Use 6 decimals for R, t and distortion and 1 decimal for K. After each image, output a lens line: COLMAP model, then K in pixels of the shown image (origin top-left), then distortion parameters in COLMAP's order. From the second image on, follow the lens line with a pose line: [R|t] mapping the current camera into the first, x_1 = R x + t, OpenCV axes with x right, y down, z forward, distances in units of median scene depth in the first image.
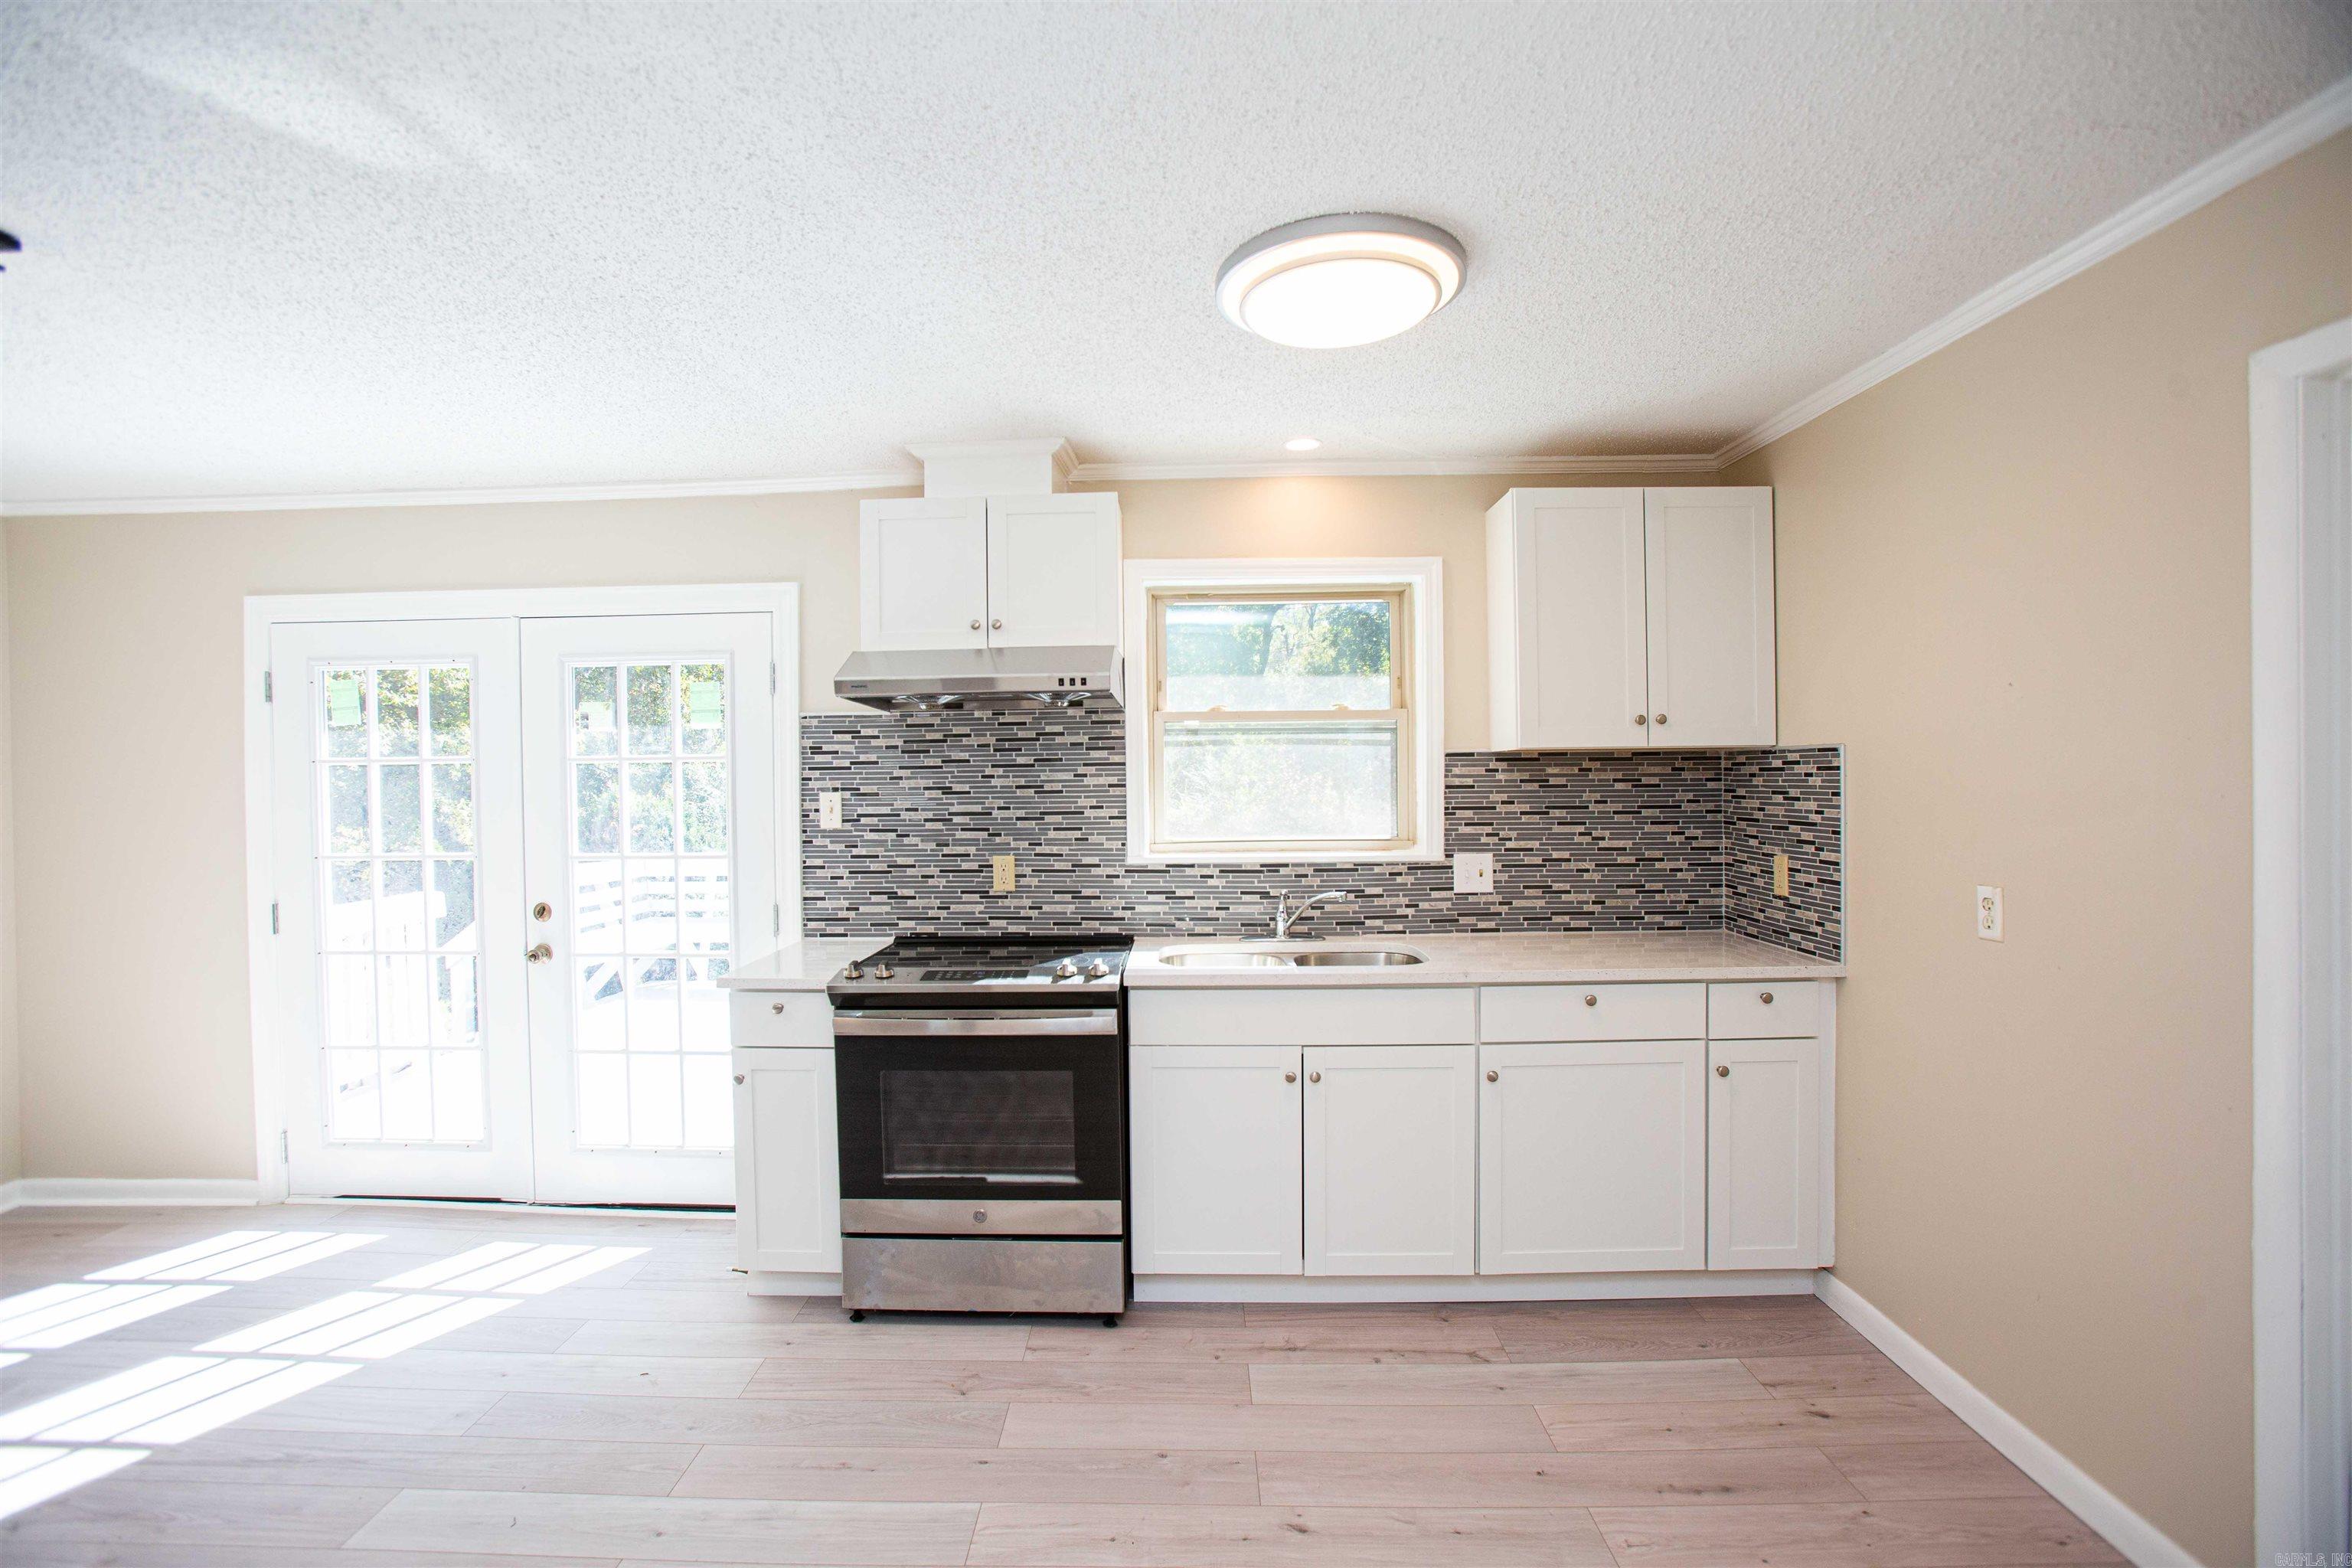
lens RADIAL K [[1096.3, 0, 1130.6], [0, 1096.3, 781.5], [0, 0, 1]] dist [-0.068718, 0.024900]
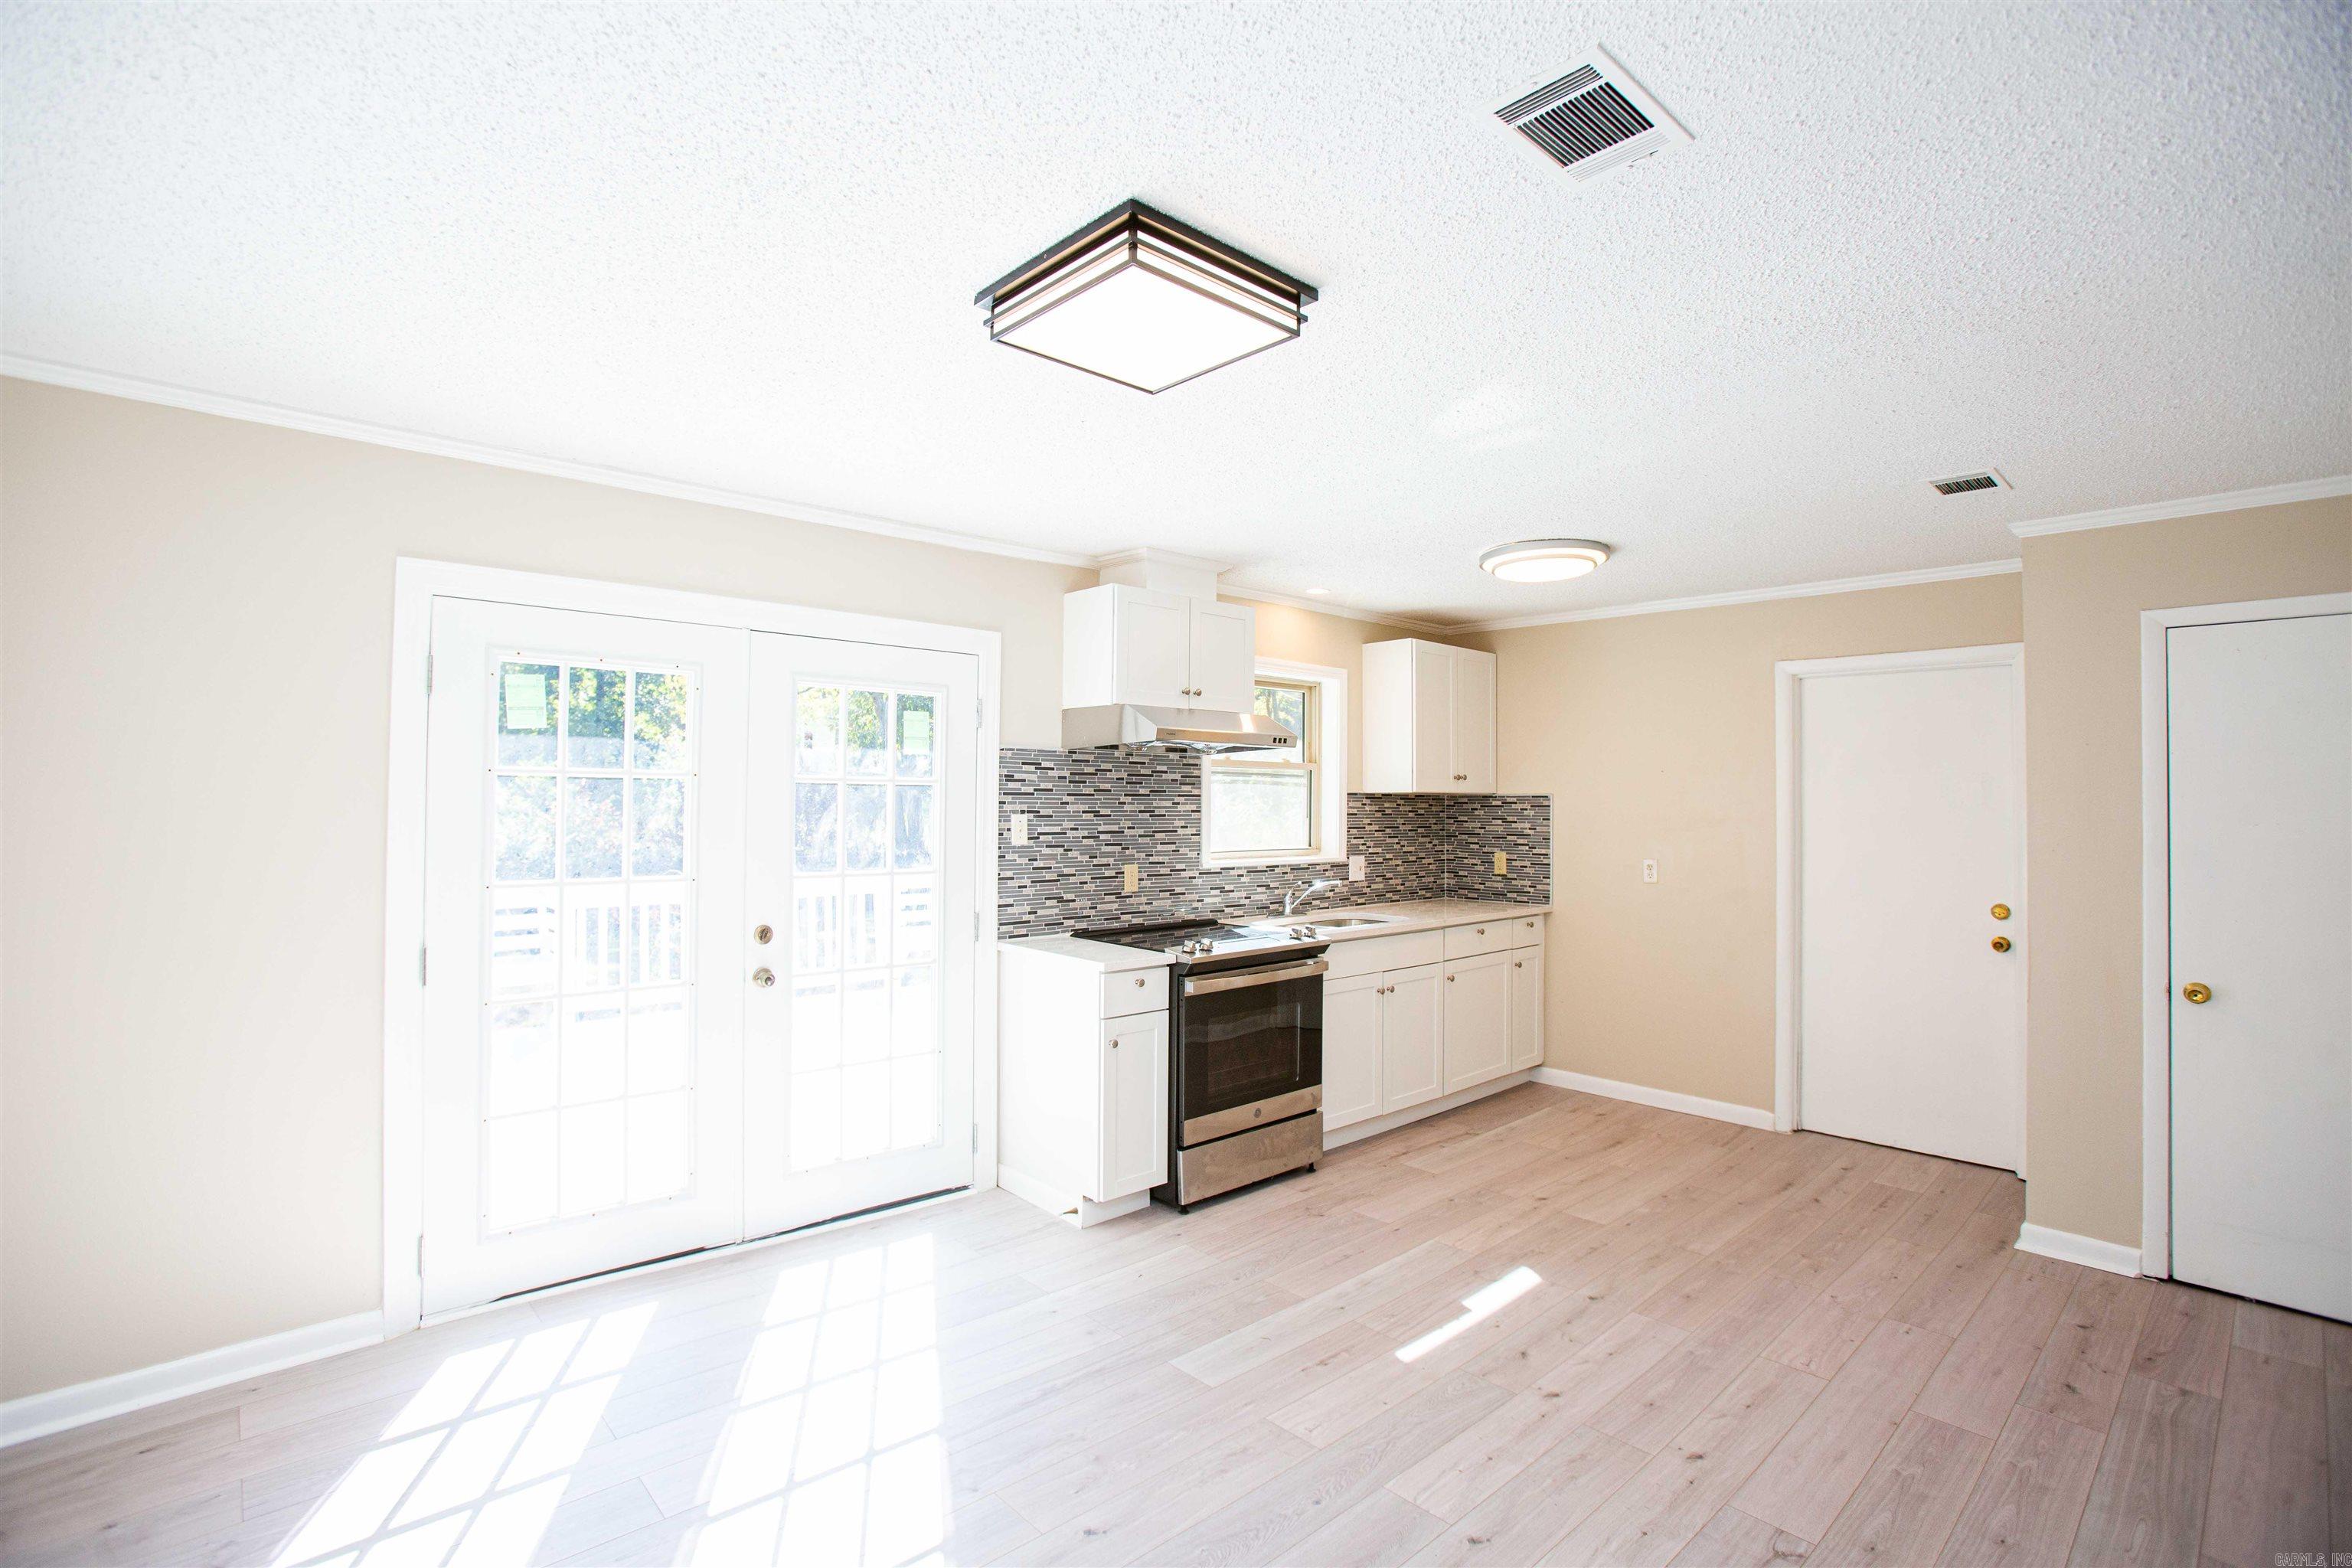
lens RADIAL K [[1096.3, 0, 1141.9], [0, 1096.3, 784.2], [0, 0, 1]] dist [-0.068718, 0.024900]
pose [[0.722869, 0.028552, 0.690395, -1.014267], [-0.008820, 0.999446, -0.032098, 0.014359], [-0.690929, 0.017113, 0.722720, 0.051278]]
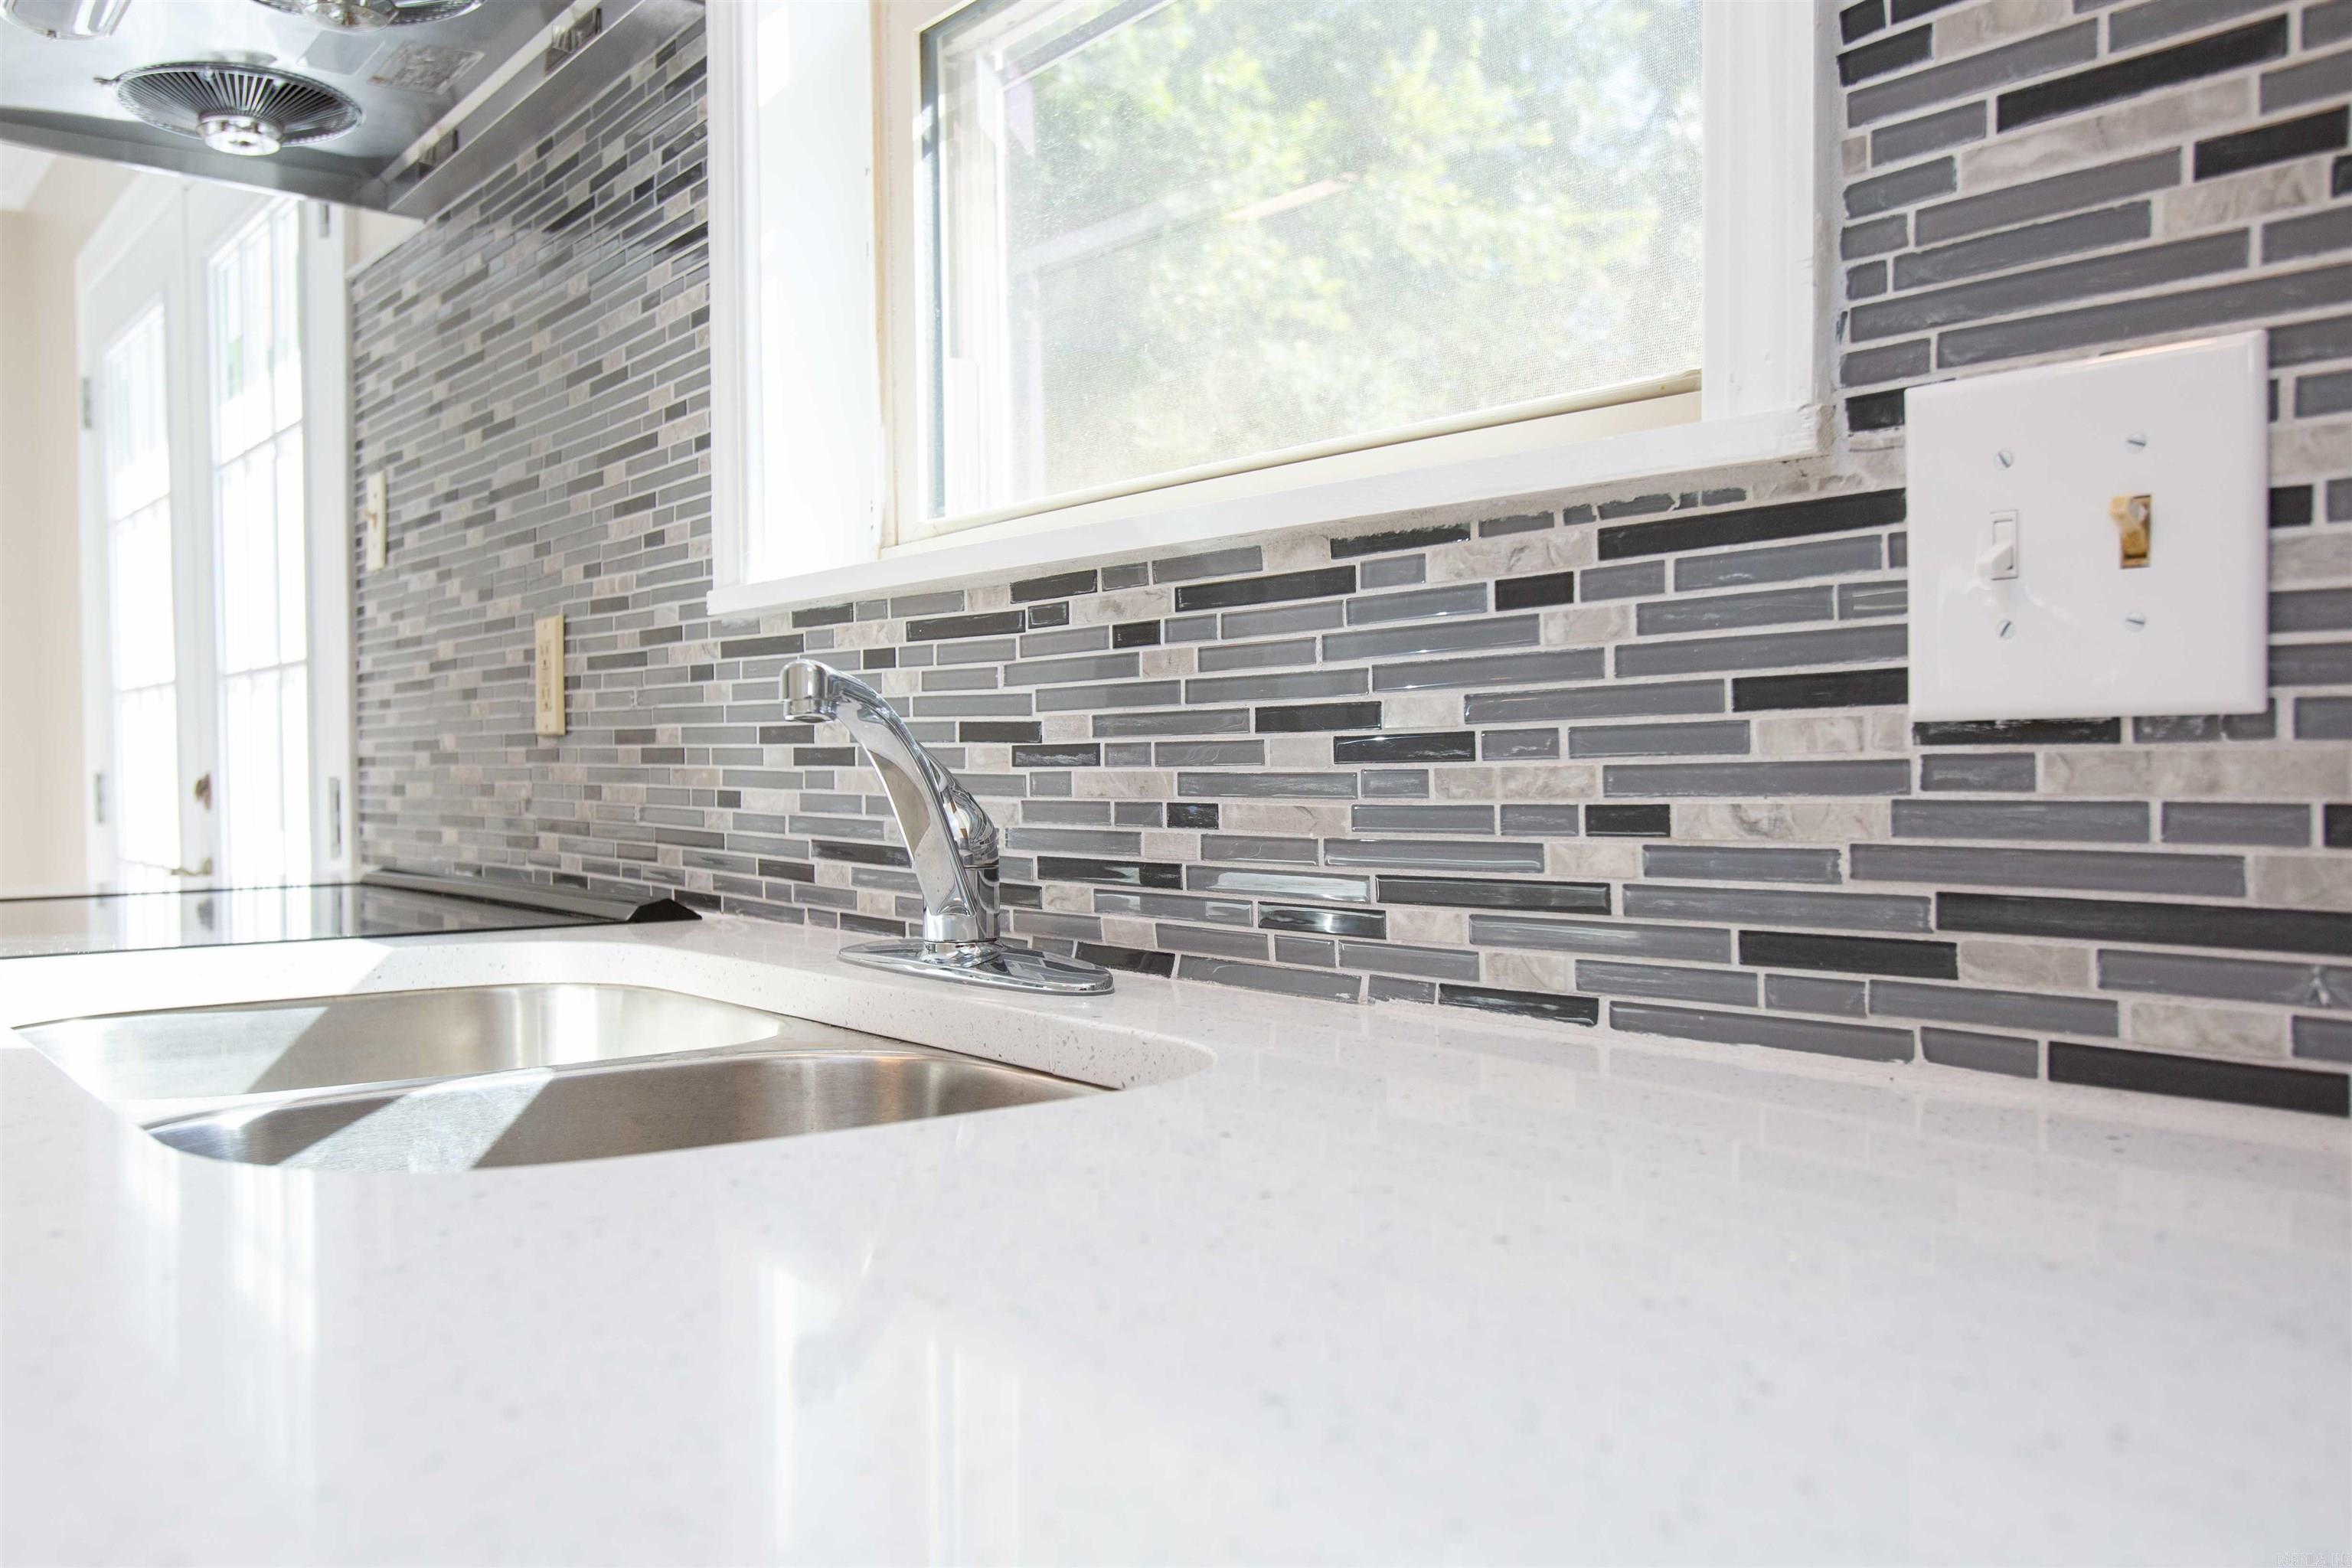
lens RADIAL K [[1893.5, 0, 1177.7], [0, 1893.5, 788.6], [0, 0, 1]] dist [-0.027170, 0.033624]
pose [[0.659361, 0.019067, -0.751584, 0.392165], [-0.007298, 0.999794, 0.018962, 0.104779], [0.751791, -0.007018, 0.659364, 0.793767]]
